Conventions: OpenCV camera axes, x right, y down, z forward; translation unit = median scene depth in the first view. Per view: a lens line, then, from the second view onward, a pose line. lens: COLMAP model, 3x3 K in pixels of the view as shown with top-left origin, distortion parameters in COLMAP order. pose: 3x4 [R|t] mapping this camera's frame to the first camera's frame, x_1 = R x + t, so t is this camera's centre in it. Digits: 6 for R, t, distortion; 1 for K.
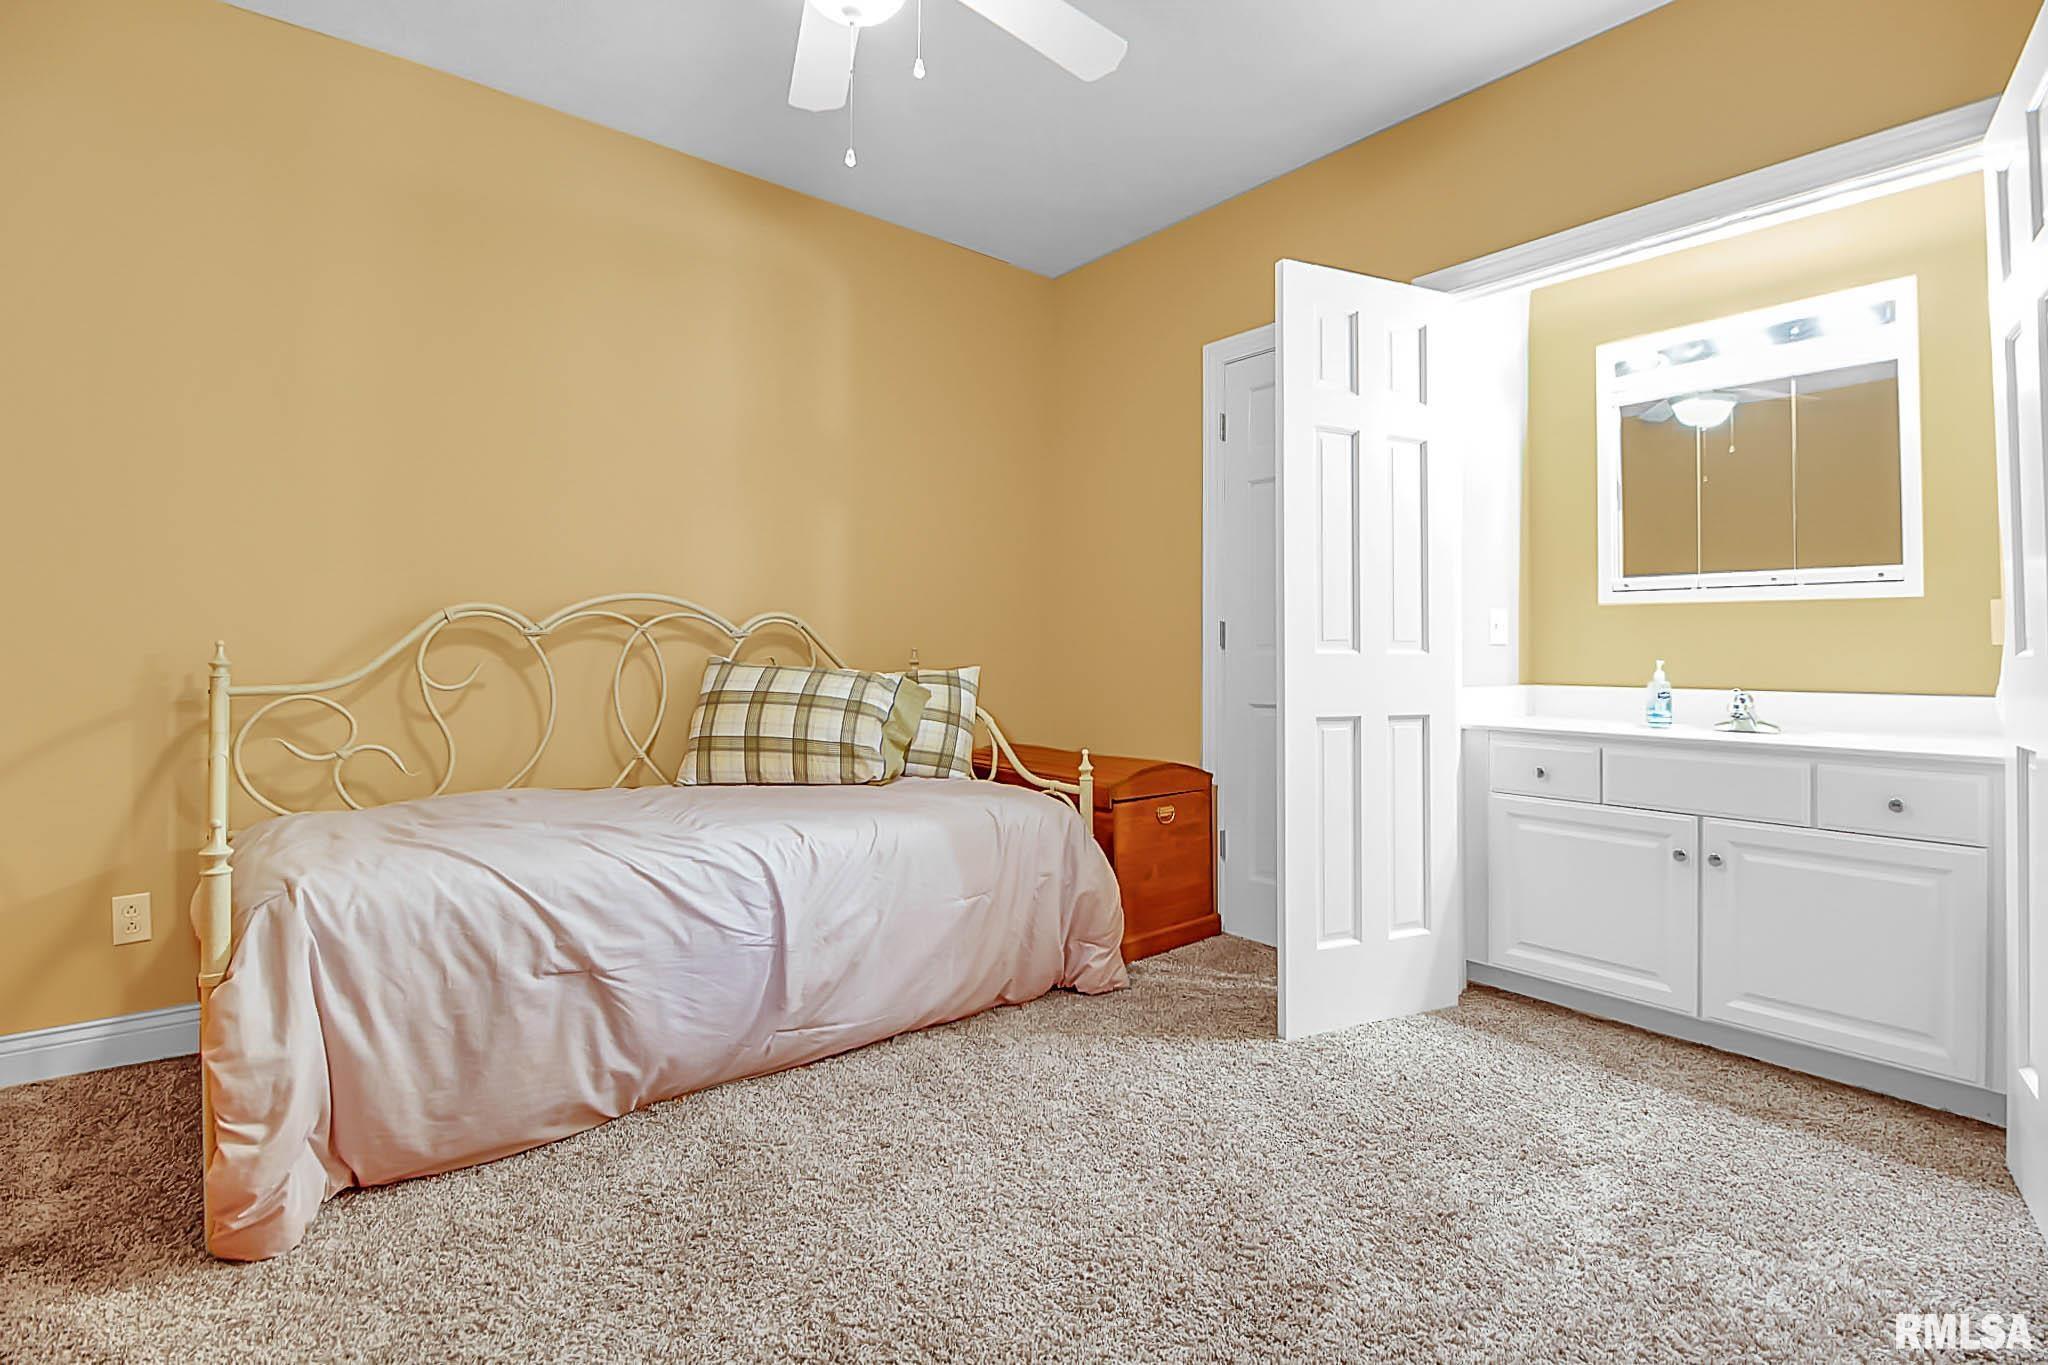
lens RADIAL K [[951.2, 0, 1043.9], [0, 951.2, 633.8], [0, 0, 1]] dist [-0.003456, -0.010527]
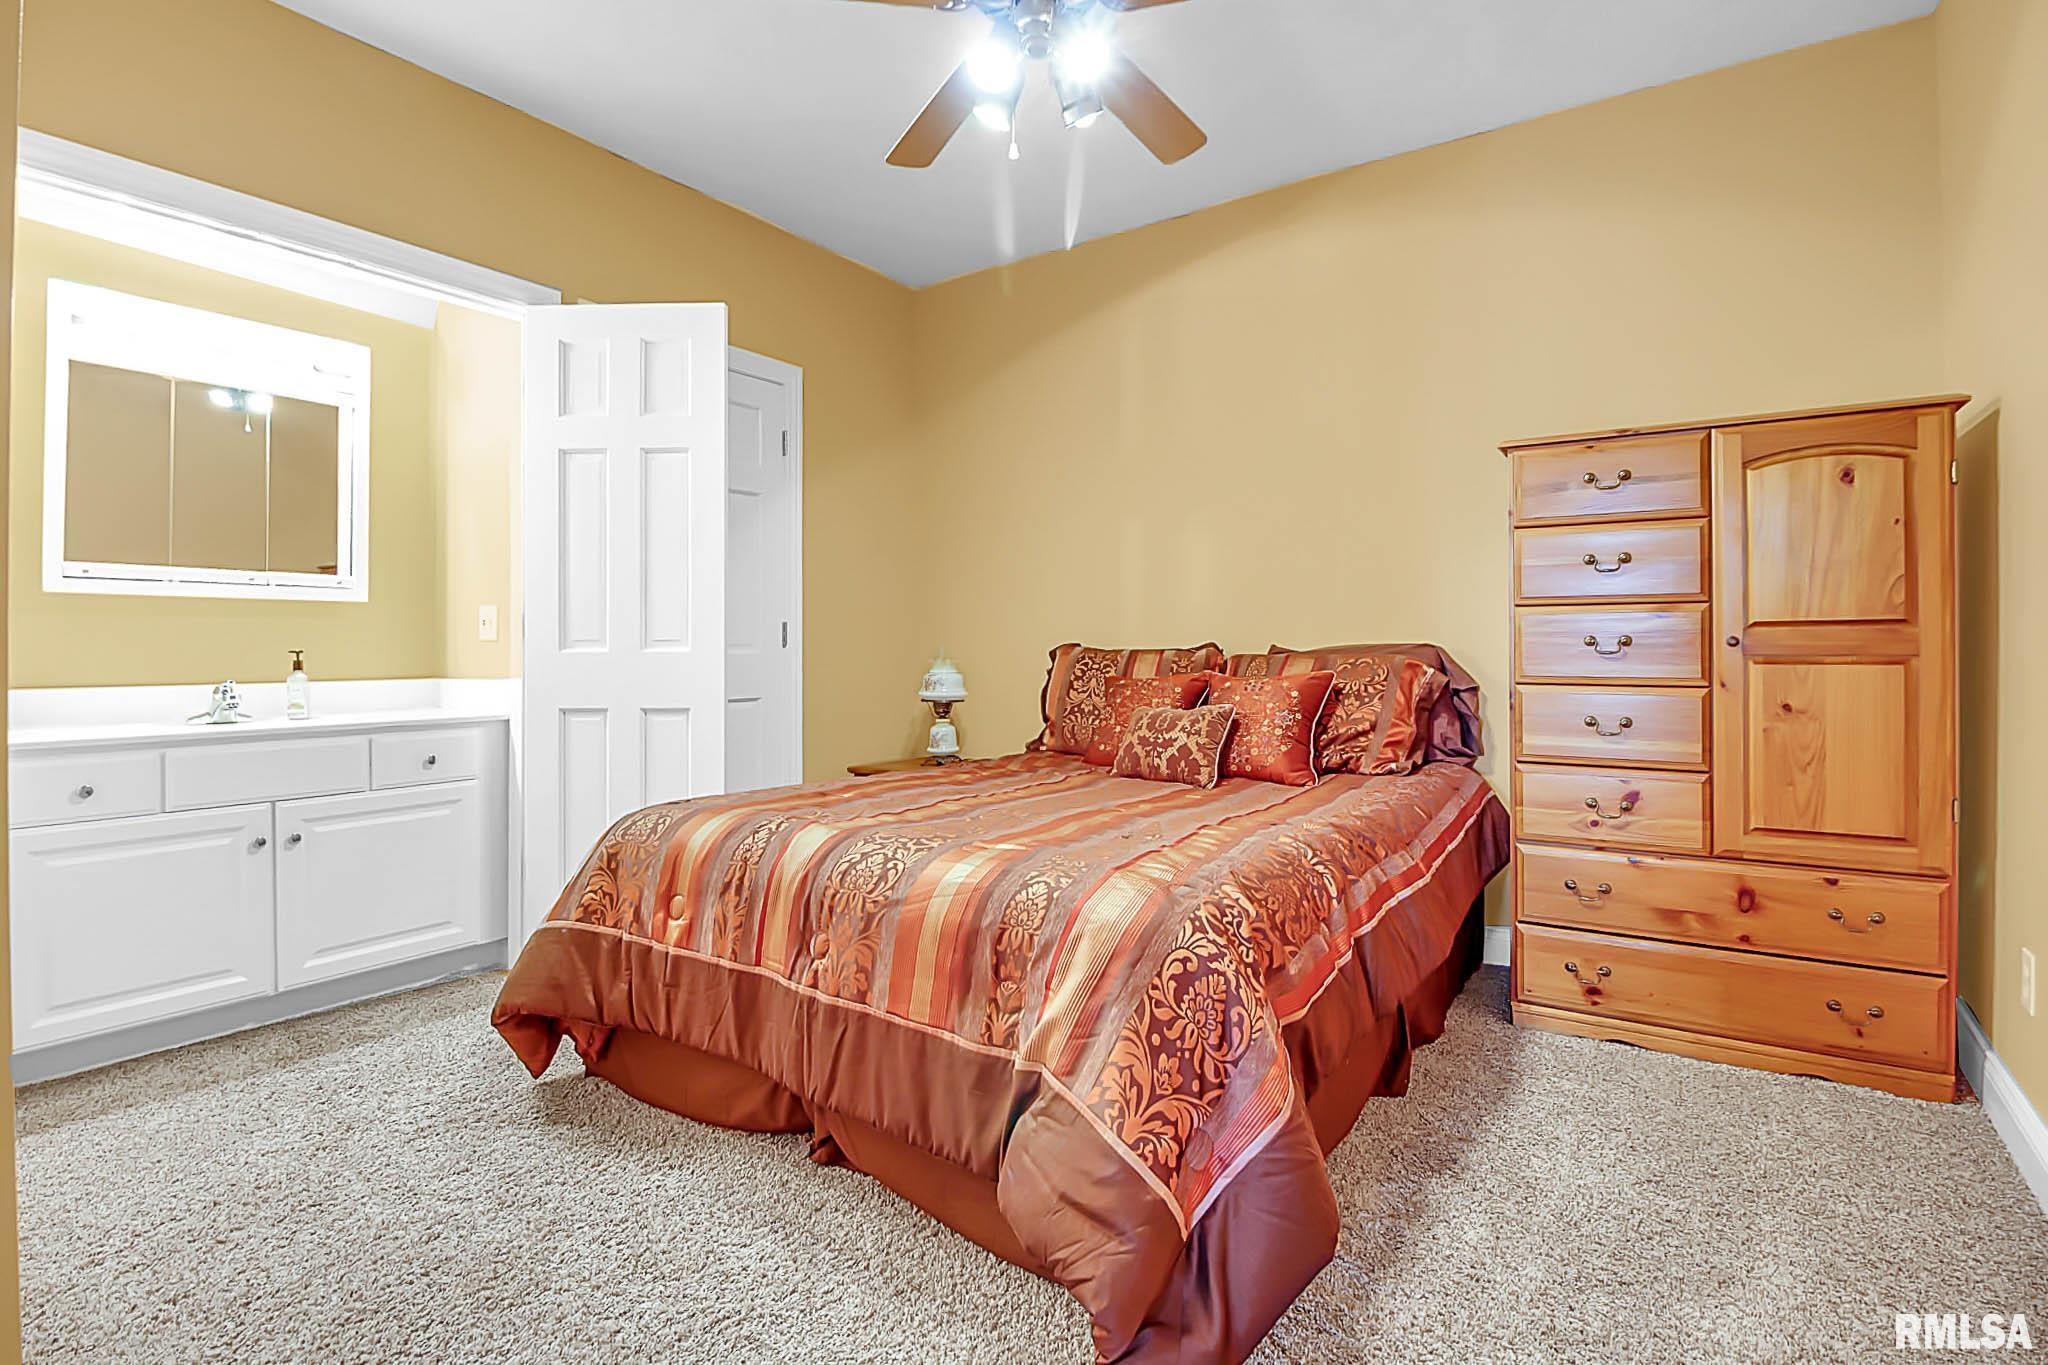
lens RADIAL K [[951.2, 0, 1043.9], [0, 951.2, 633.8], [0, 0, 1]] dist [-0.003456, -0.010527]
pose [[-0.283036, 0.008698, 0.959070, -0.521957], [-0.008277, 0.999899, -0.011510, 0.009917], [-0.959074, -0.011196, -0.282936, 0.445838]]
